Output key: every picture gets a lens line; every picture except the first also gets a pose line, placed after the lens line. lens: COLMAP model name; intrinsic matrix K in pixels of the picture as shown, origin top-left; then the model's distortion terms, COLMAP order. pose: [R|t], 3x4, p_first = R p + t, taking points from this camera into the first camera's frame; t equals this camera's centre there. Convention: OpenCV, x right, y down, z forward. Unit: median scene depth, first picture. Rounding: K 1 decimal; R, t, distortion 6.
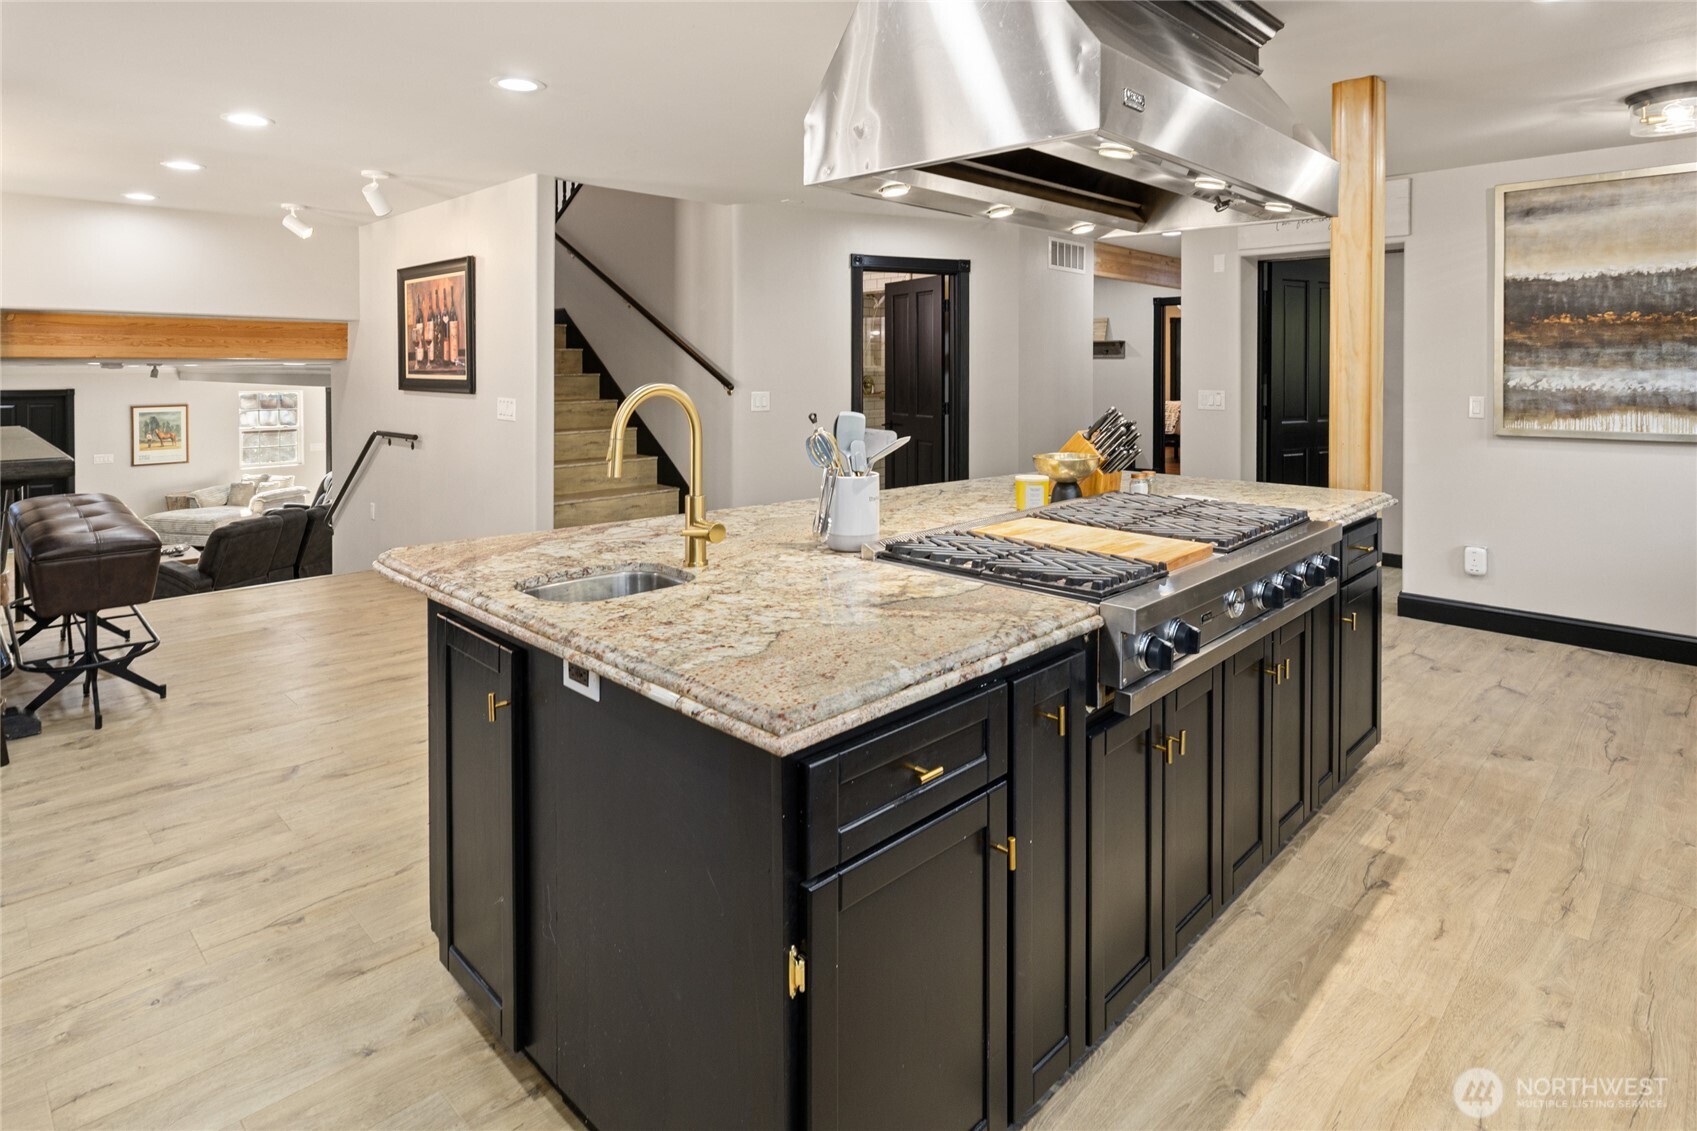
lens RADIAL K [[924.3, 0, 883.9], [0, 924.3, 370.3], [0, 0, 1]] dist [-0.020901, 0.001478]
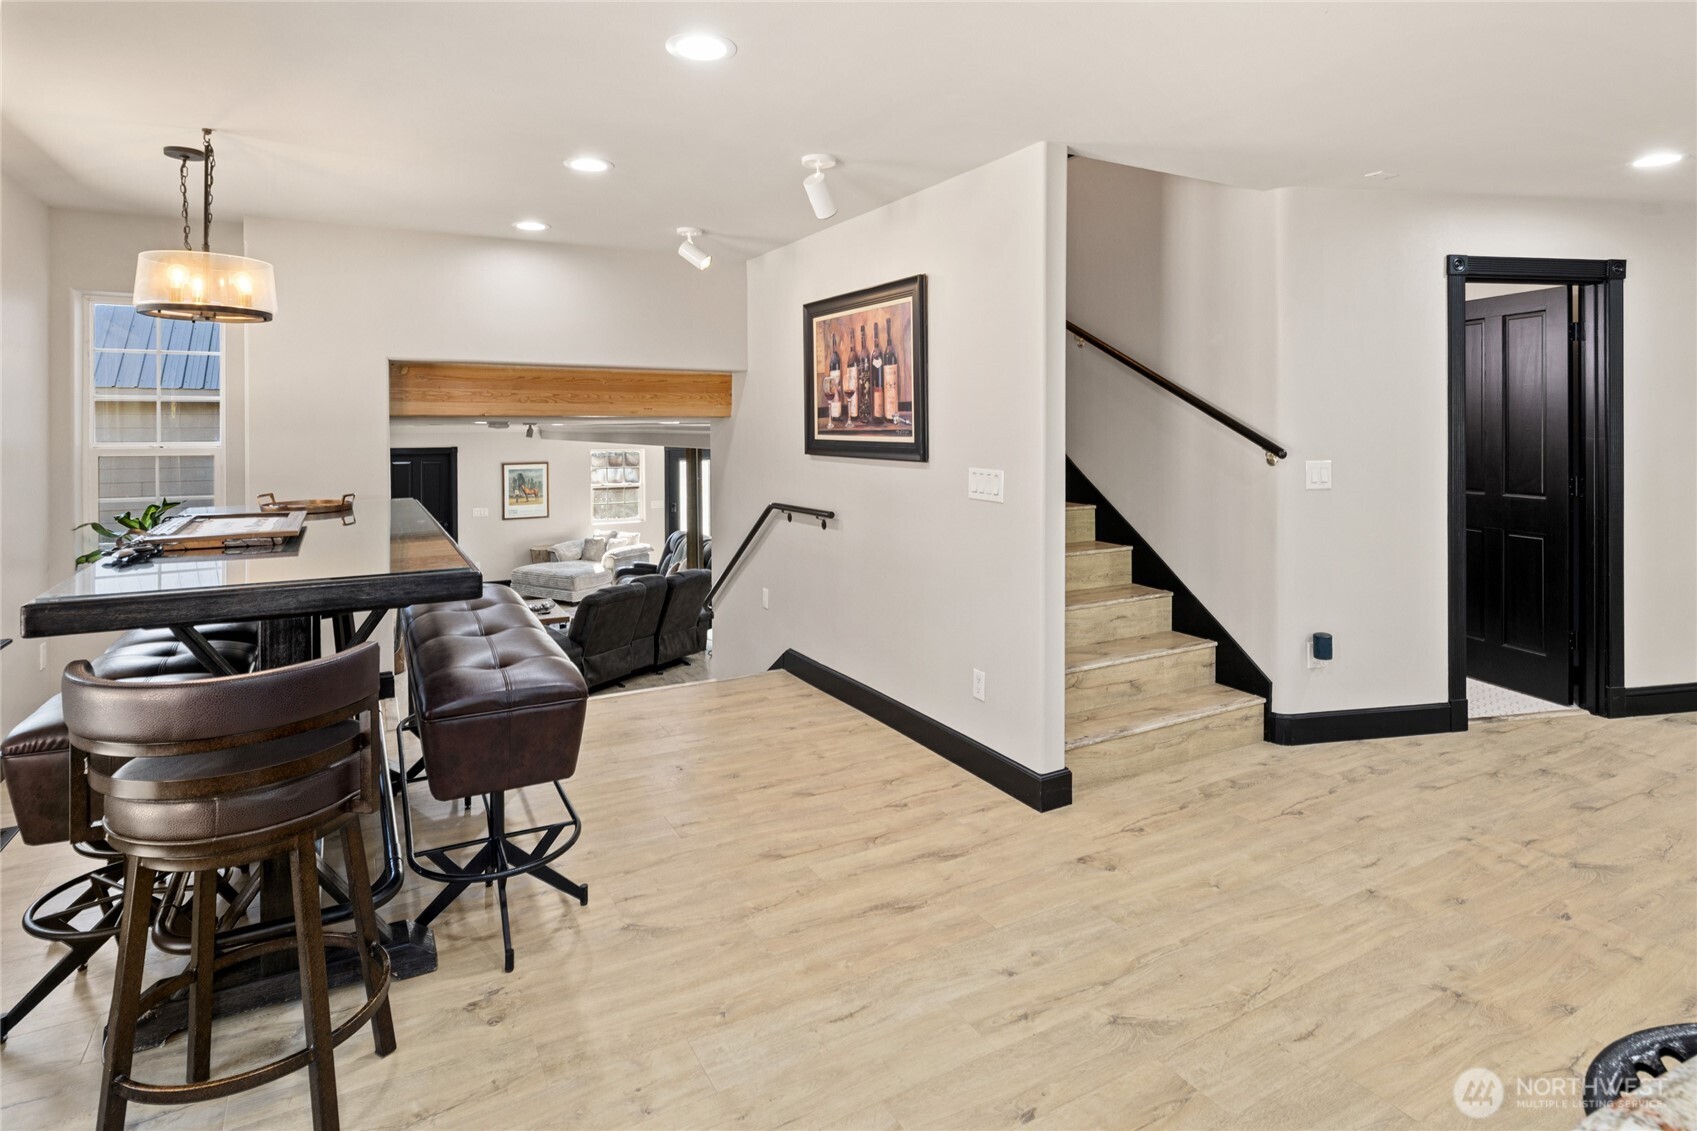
lens RADIAL K [[924.3, 0, 893.1], [0, 924.3, 424.8], [0, 0, 1]] dist [-0.020901, 0.001478]
pose [[0.960631, -0.002515, -0.277815, -0.229415], [0.001352, 0.999990, -0.004375, -0.000751], [0.277823, 0.003827, 0.960625, 0.243627]]
